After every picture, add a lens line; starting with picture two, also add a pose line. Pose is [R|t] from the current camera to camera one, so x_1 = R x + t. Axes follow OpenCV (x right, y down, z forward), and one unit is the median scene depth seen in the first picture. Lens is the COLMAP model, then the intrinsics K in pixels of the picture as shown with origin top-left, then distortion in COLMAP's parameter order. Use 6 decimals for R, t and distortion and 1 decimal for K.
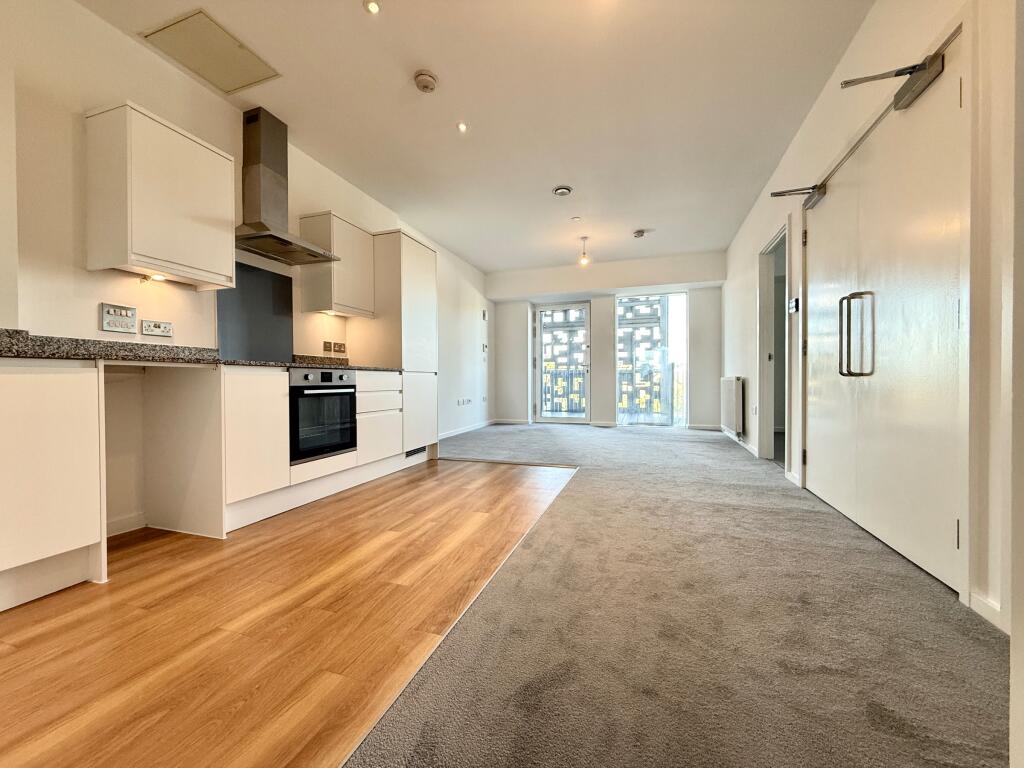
lens RADIAL K [[403.3, 0, 512.0], [0, 403.3, 384.0], [0, 0, 1]] dist [-0.002071, -0.000246]
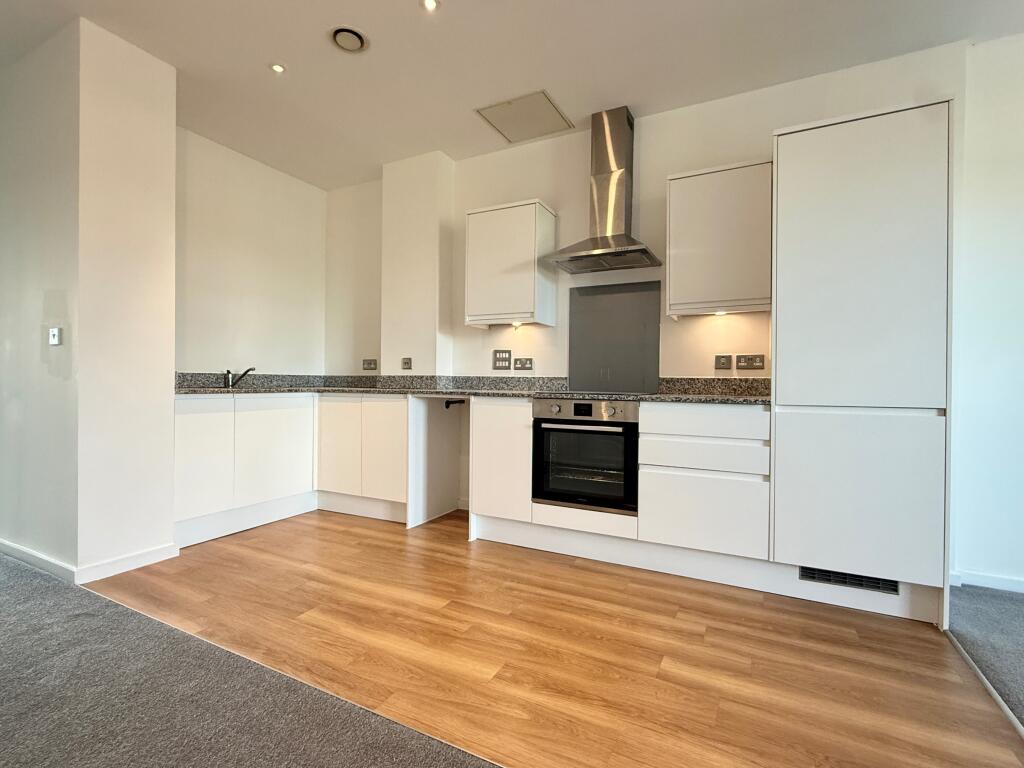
lens RADIAL K [[489.8, 0, 512.0], [0, 489.8, 384.0], [0, 0, 1]] dist [0.000106, 0.000141]
pose [[-0.151555, 0.007634, -0.988419, 0.197136], [-0.020376, 0.999734, 0.010846, -0.028403], [0.988239, 0.021784, -0.151359, 0.374624]]
